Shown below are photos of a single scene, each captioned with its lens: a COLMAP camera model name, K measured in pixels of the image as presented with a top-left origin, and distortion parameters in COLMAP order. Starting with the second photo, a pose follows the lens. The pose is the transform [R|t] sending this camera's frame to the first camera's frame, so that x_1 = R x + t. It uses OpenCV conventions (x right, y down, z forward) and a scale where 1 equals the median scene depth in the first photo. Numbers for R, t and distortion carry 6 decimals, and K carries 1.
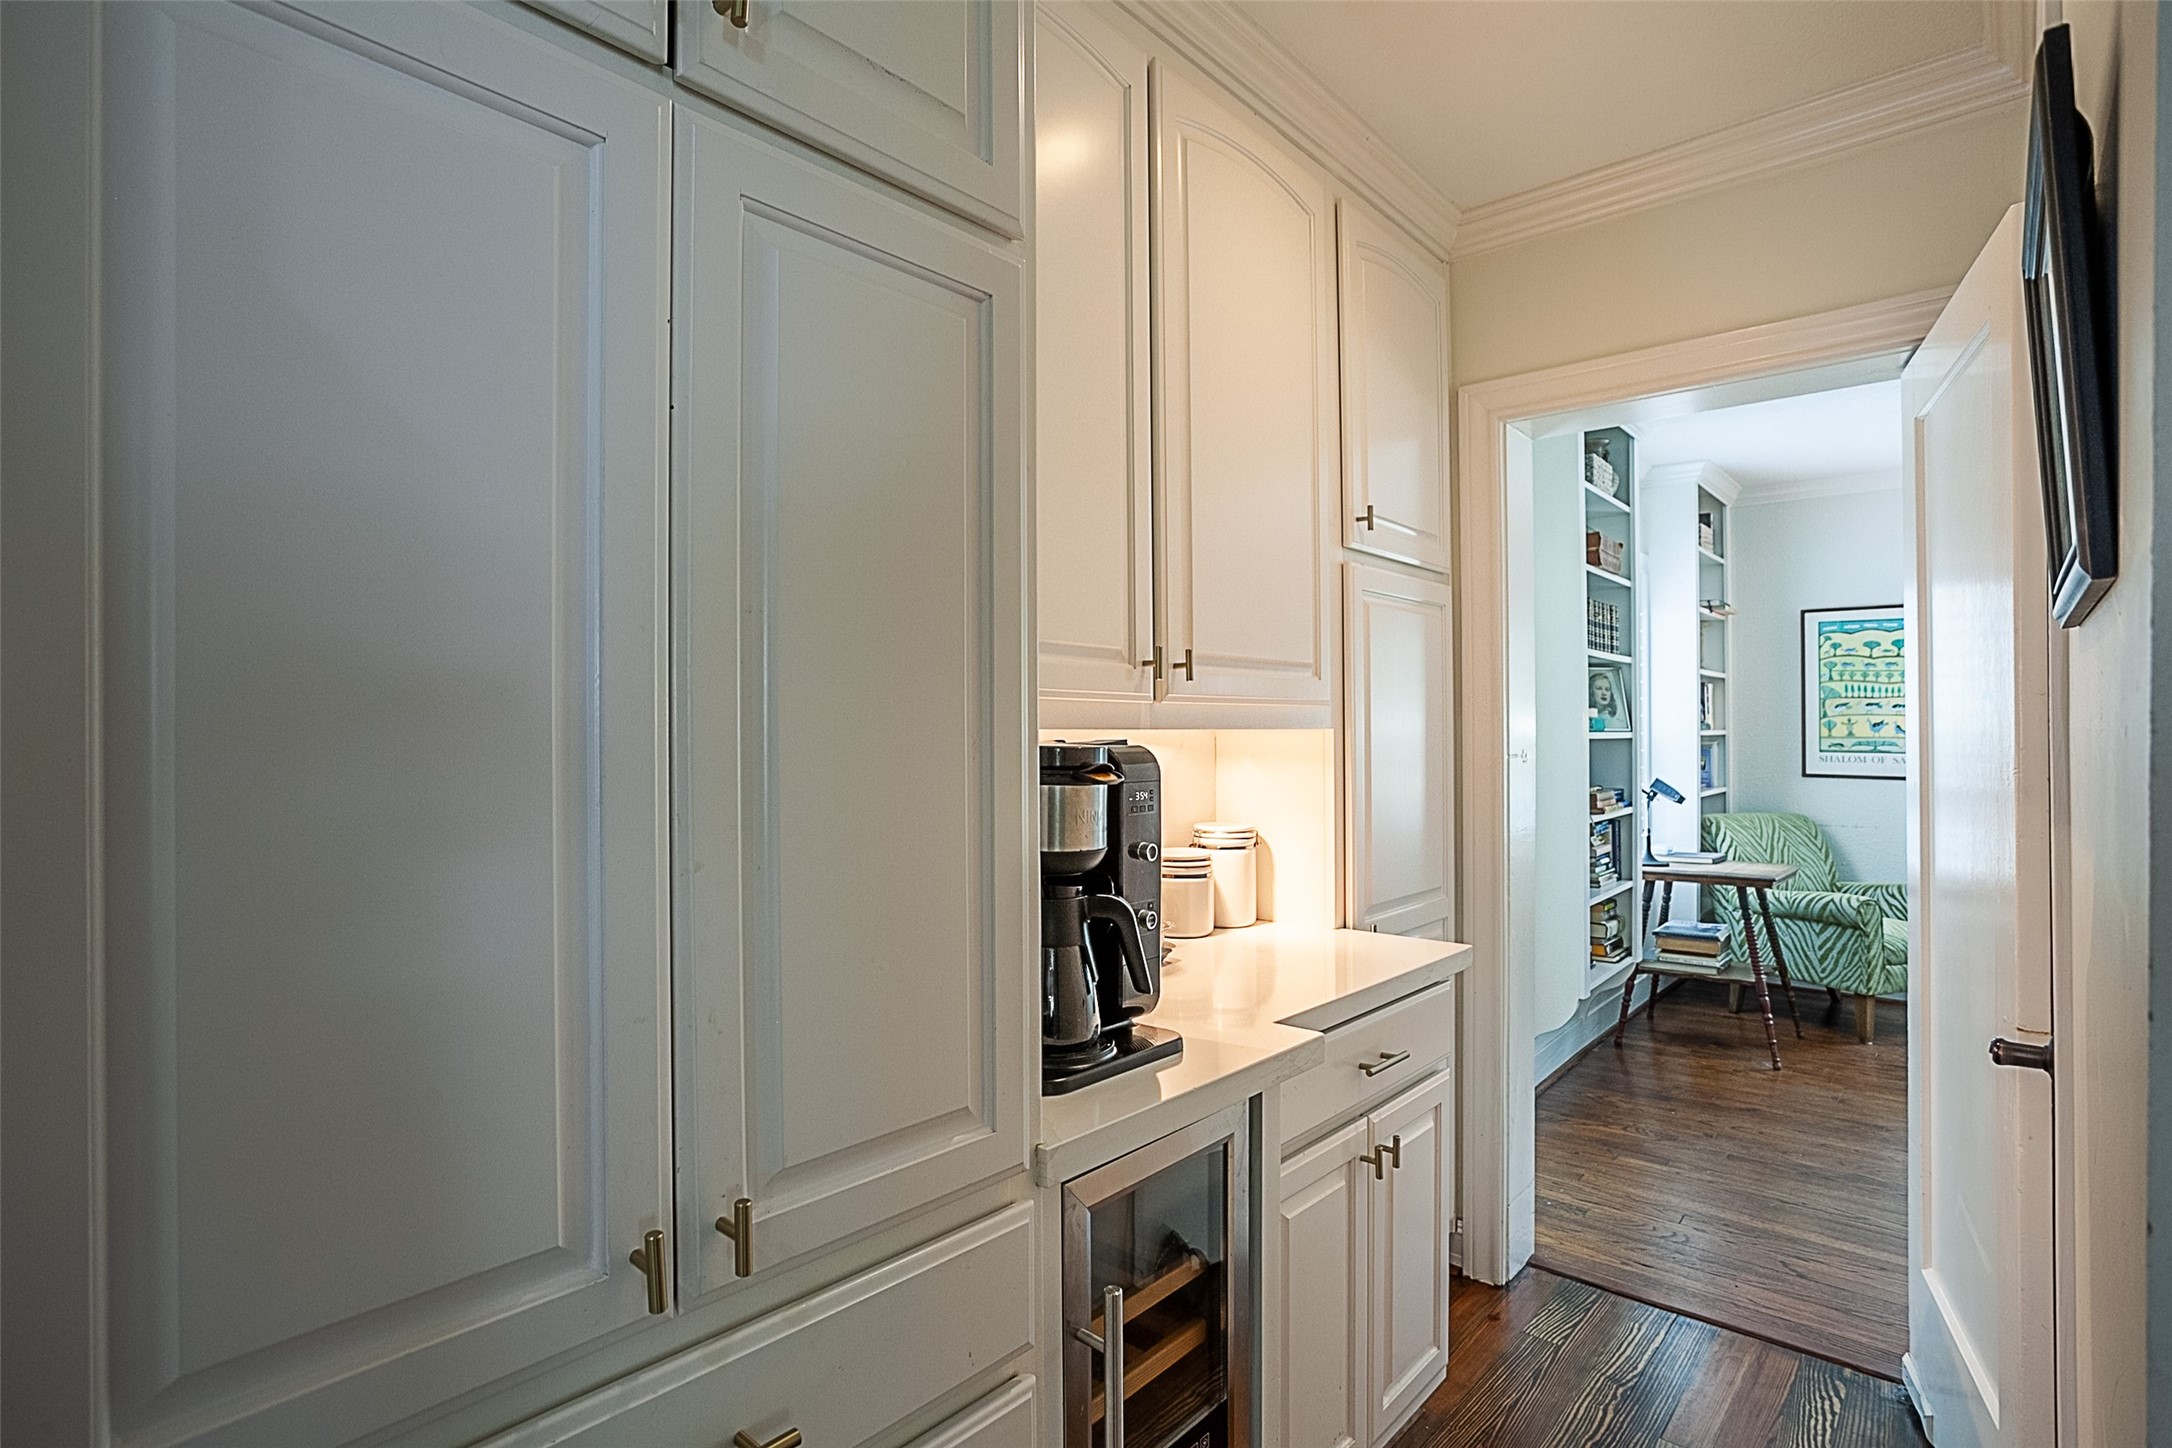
lens RADIAL K [[1067.2, 0, 1104.1], [0, 1067.2, 724.2], [0, 0, 1]] dist [-0.036794, 0.016821]
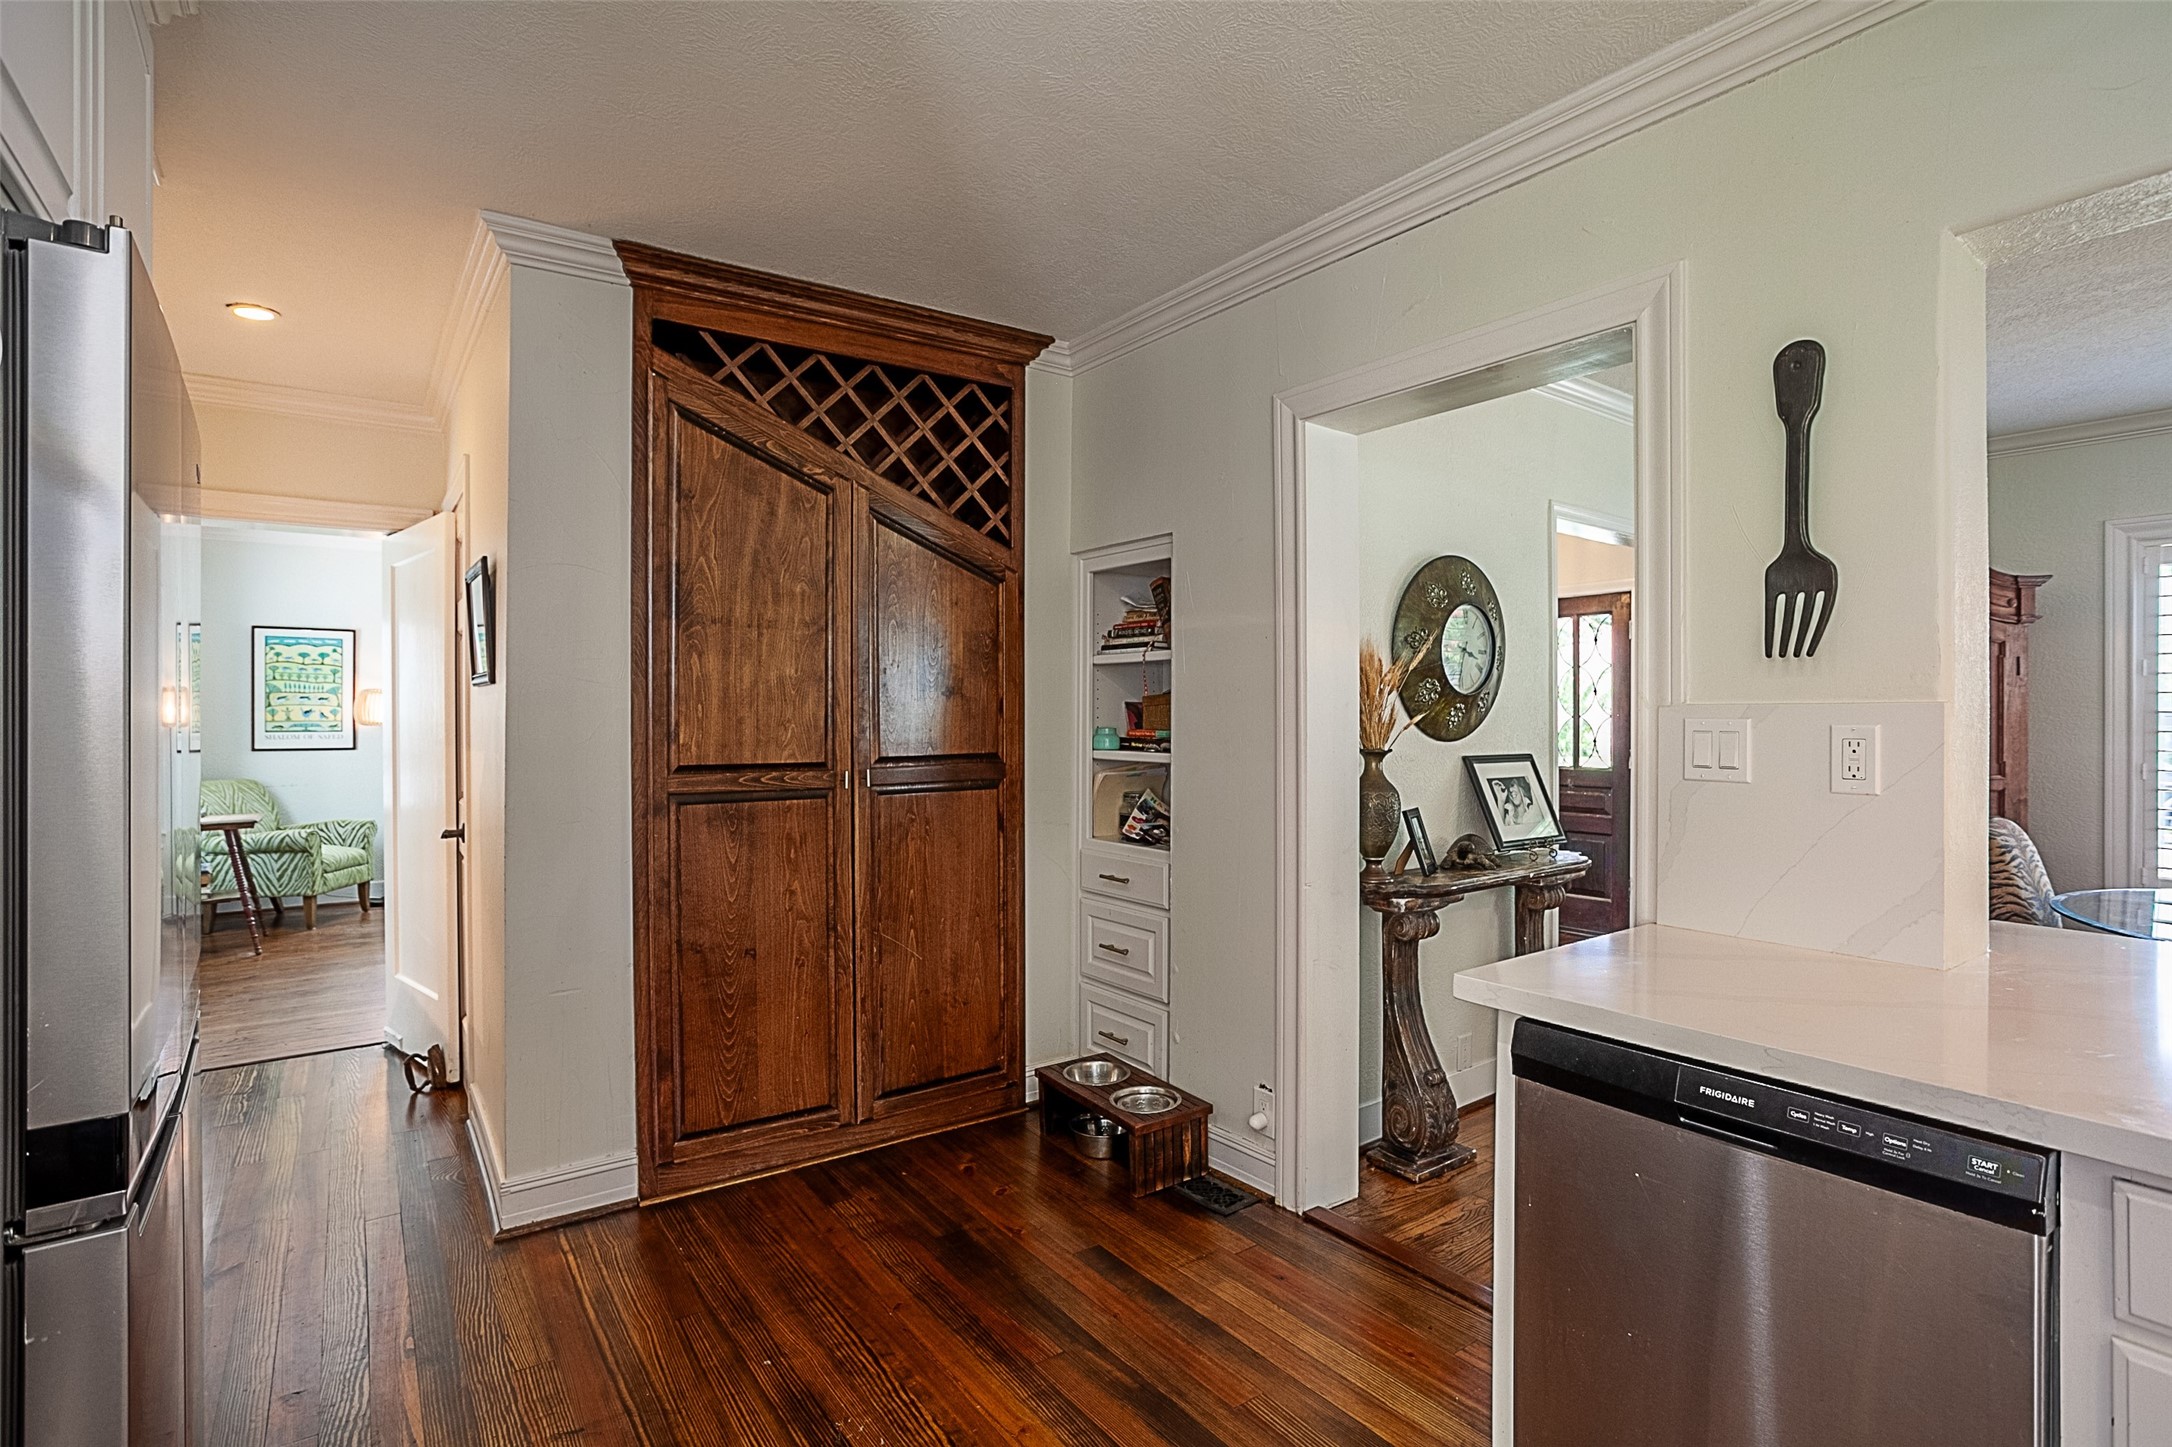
lens RADIAL K [[1067.2, 0, 1079.2], [0, 1067.2, 714.6], [0, 0, 1]] dist [-0.036794, 0.016821]
pose [[0.239824, -0.003647, 0.970809, -0.423333], [-0.004409, 0.999979, 0.004846, -0.008180], [-0.970806, -0.005442, 0.239803, -0.376750]]
